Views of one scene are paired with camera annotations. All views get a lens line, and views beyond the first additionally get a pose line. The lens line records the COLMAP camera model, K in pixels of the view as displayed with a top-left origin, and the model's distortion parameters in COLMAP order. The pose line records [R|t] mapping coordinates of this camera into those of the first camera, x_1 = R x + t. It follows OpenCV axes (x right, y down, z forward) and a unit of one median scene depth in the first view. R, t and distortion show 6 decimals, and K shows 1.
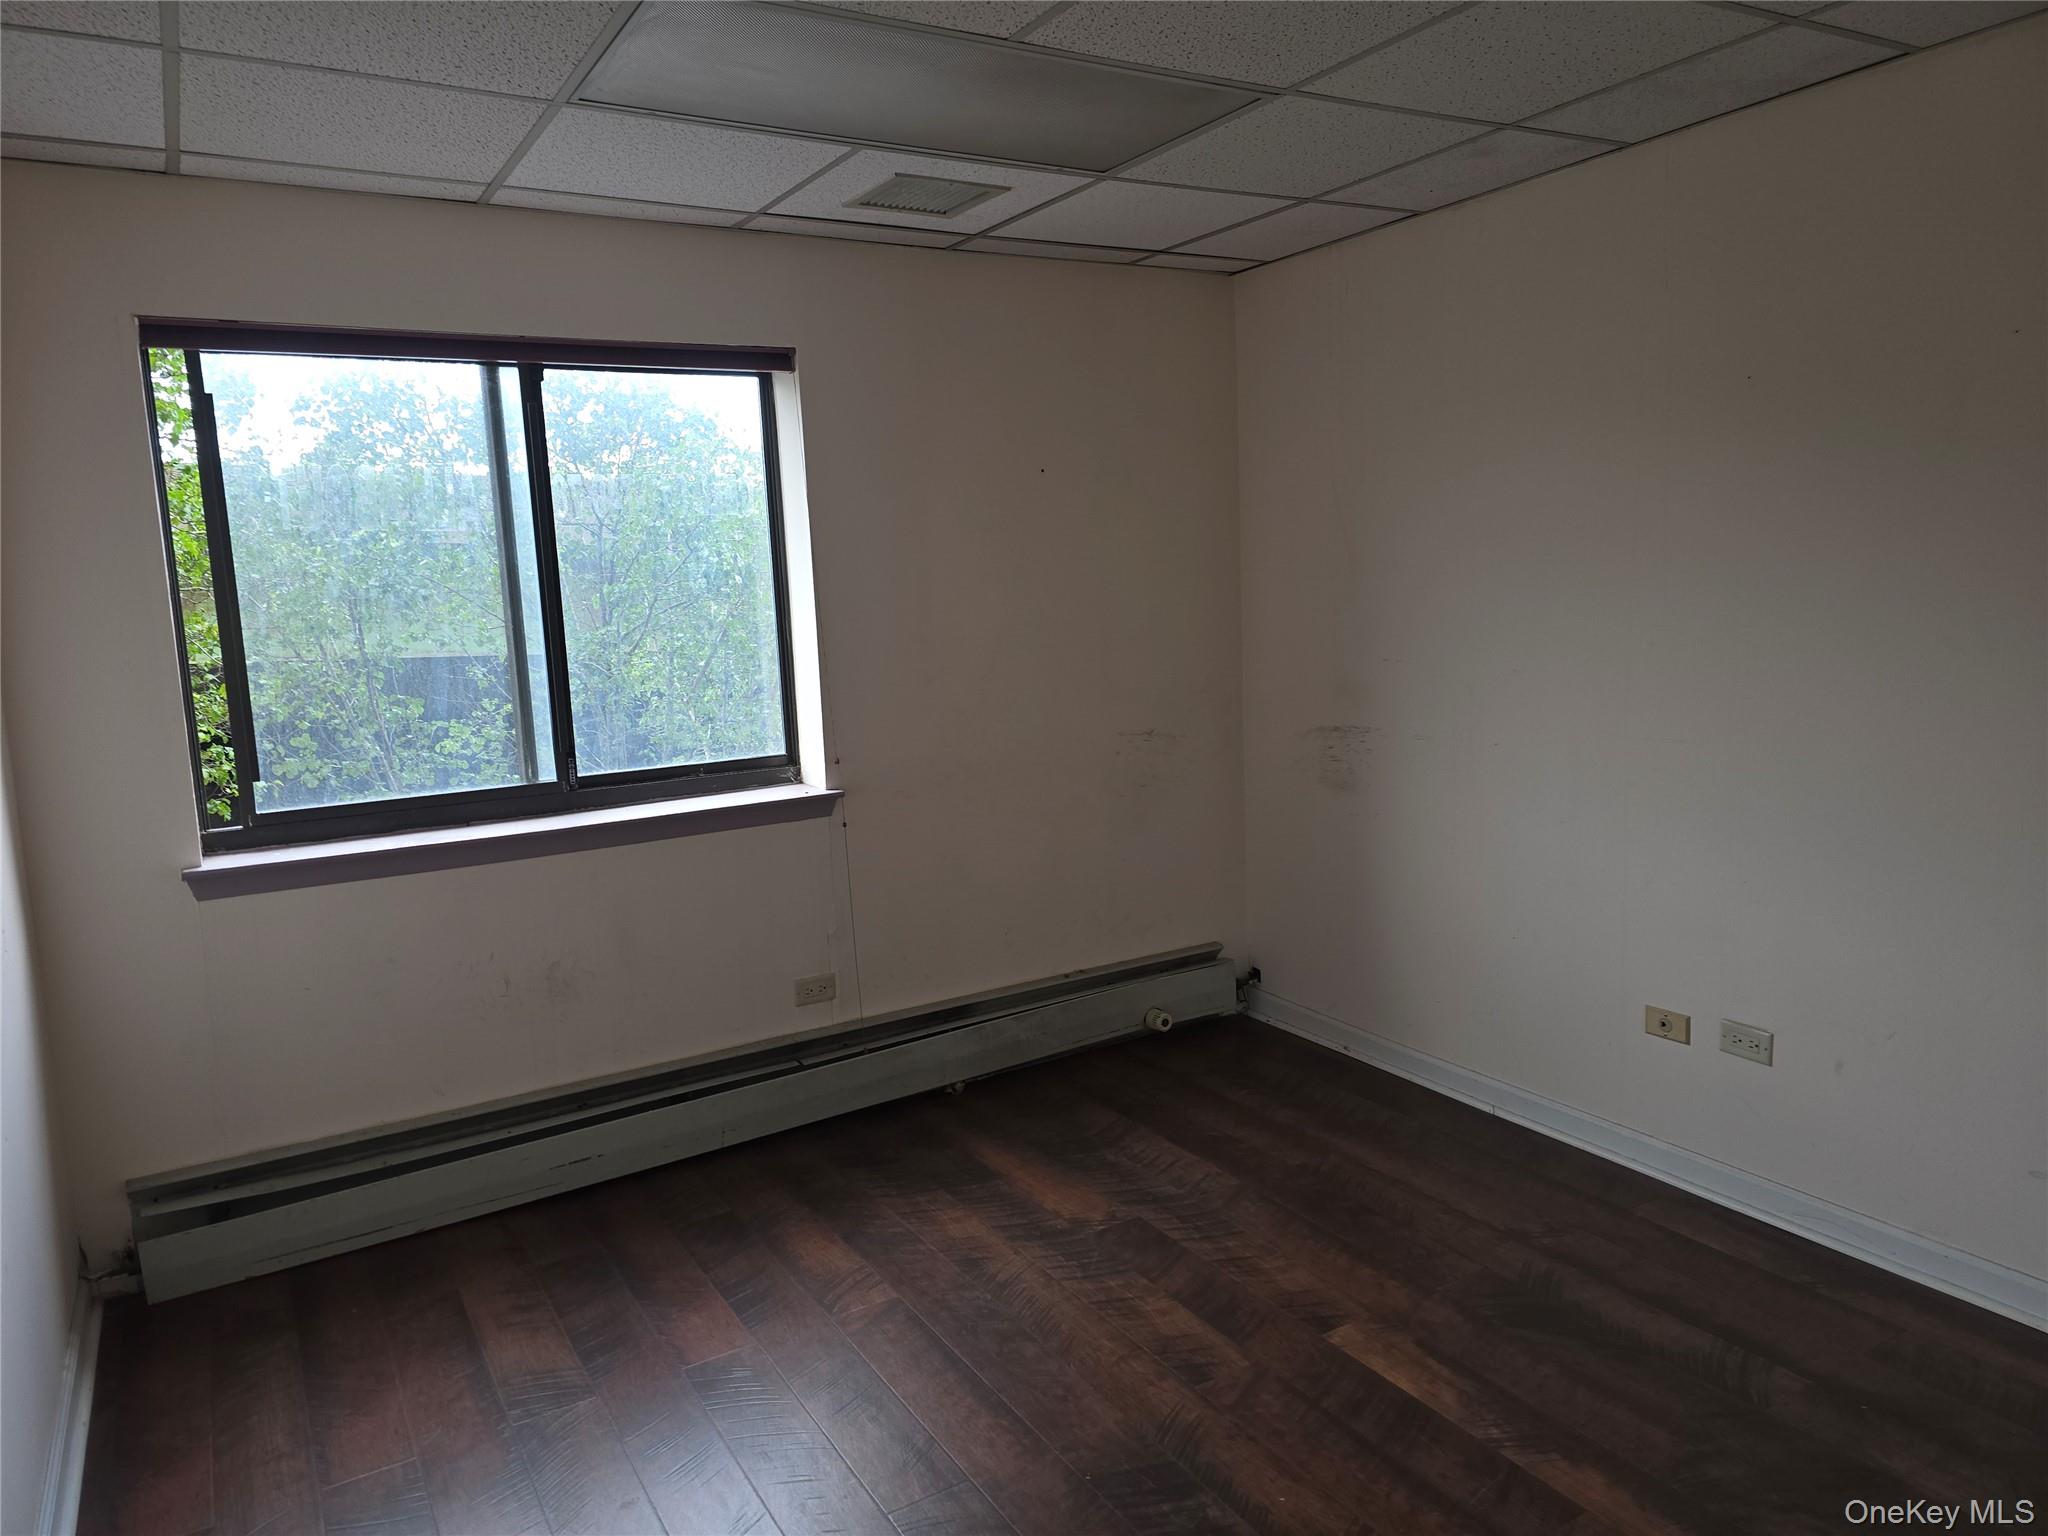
lens RADIAL K [[1375.3, 0, 1024.0], [0, 1375.3, 768.0], [0, 0, 1]] dist [0.050602, -0.047237]
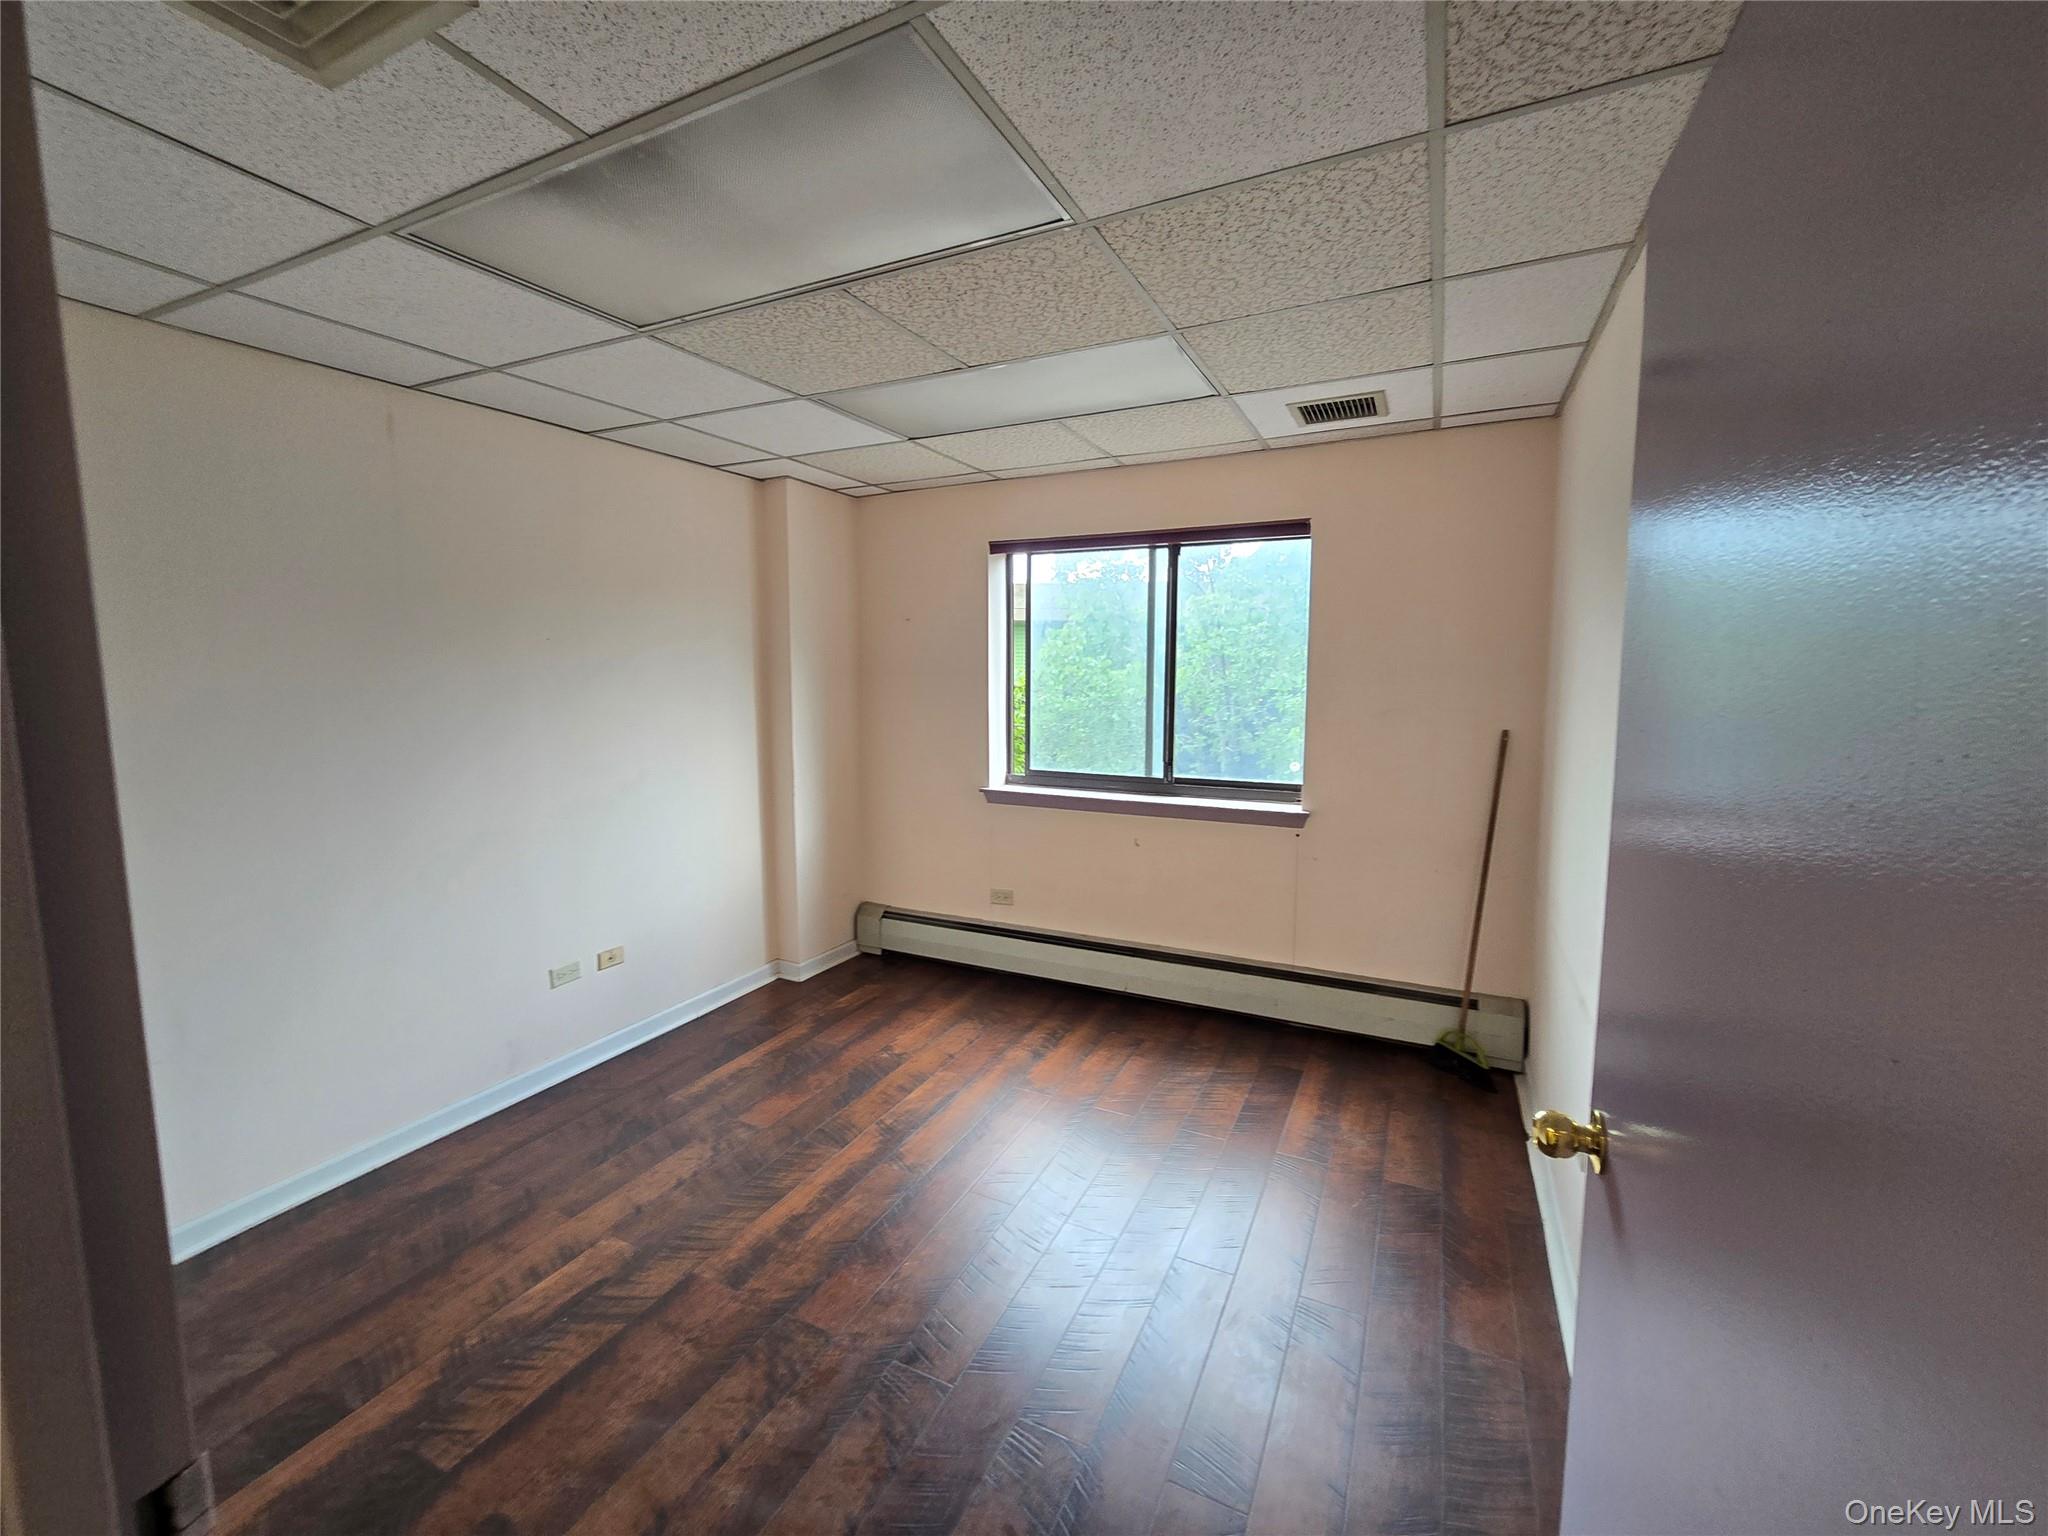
lens RADIAL K [[846.2, 0, 1023.9], [0, 846.2, 758.4], [0, 0, 1]] dist [-0.005420, -0.000165]
pose [[0.544553, 0.133294, -0.828067, 0.537886], [-0.140179, 0.987868, 0.066833, -0.072260], [0.826929, 0.079683, 0.556631, 0.280790]]
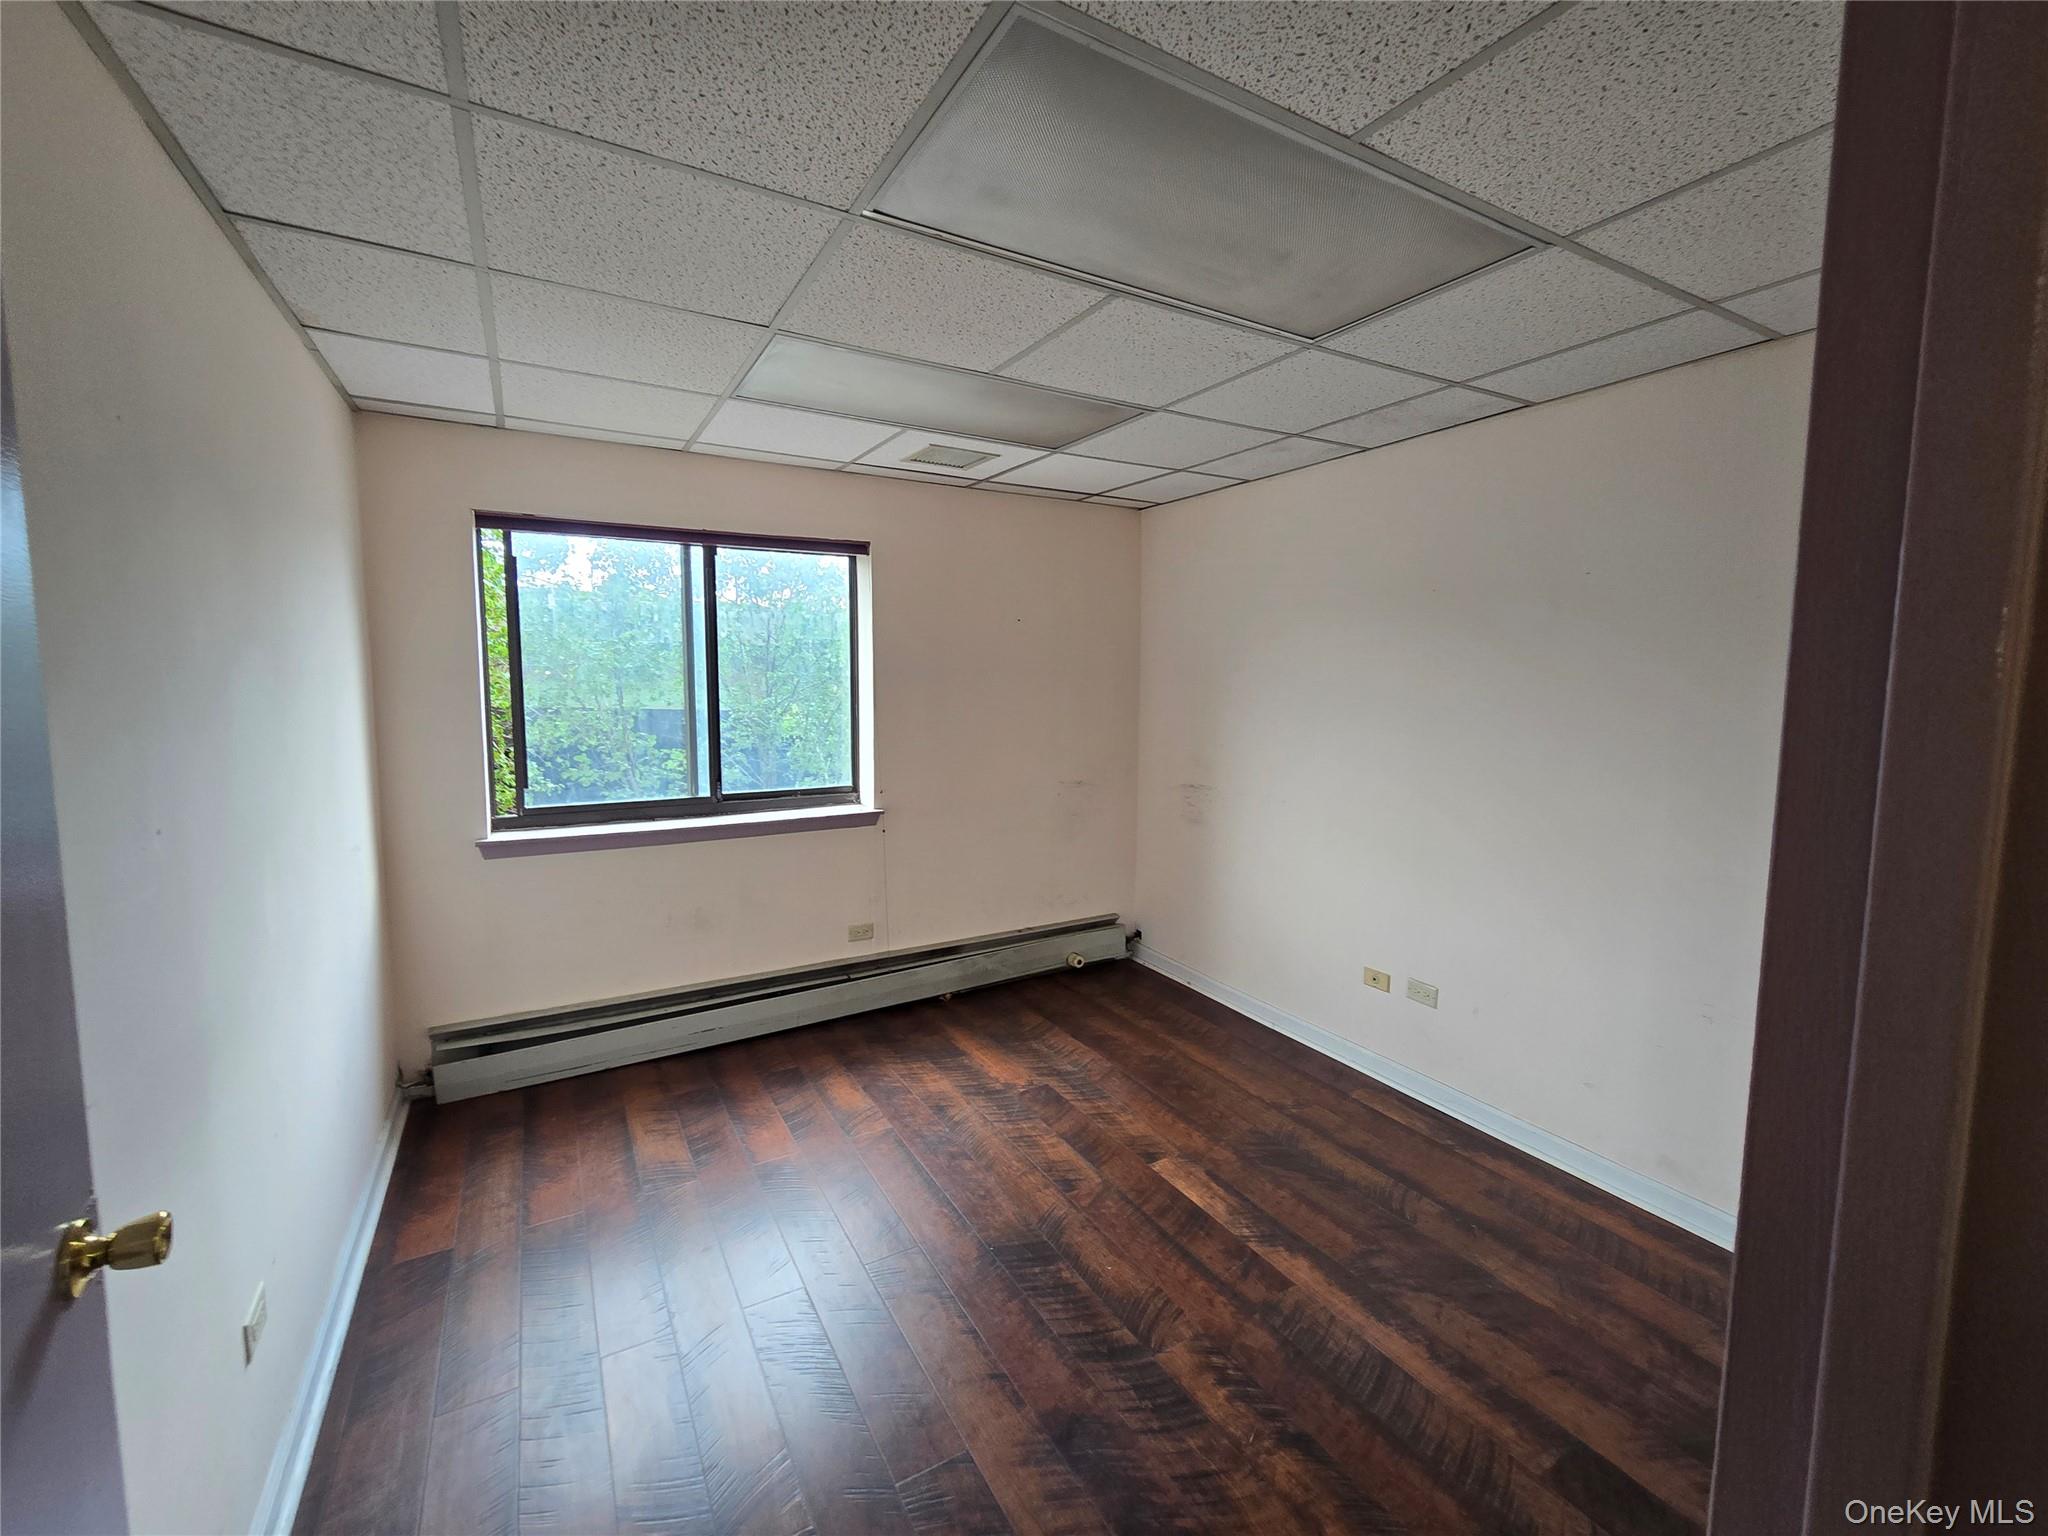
lens RADIAL K [[846.2, 0, 1023.9], [0, 846.2, 758.4], [0, 0, 1]] dist [-0.005420, -0.000165]
pose [[0.998797, 0.048736, -0.005390, 0.043688], [-0.048918, 0.997941, -0.041476, -0.013230], [0.003358, 0.041690, 0.999125, -0.003294]]
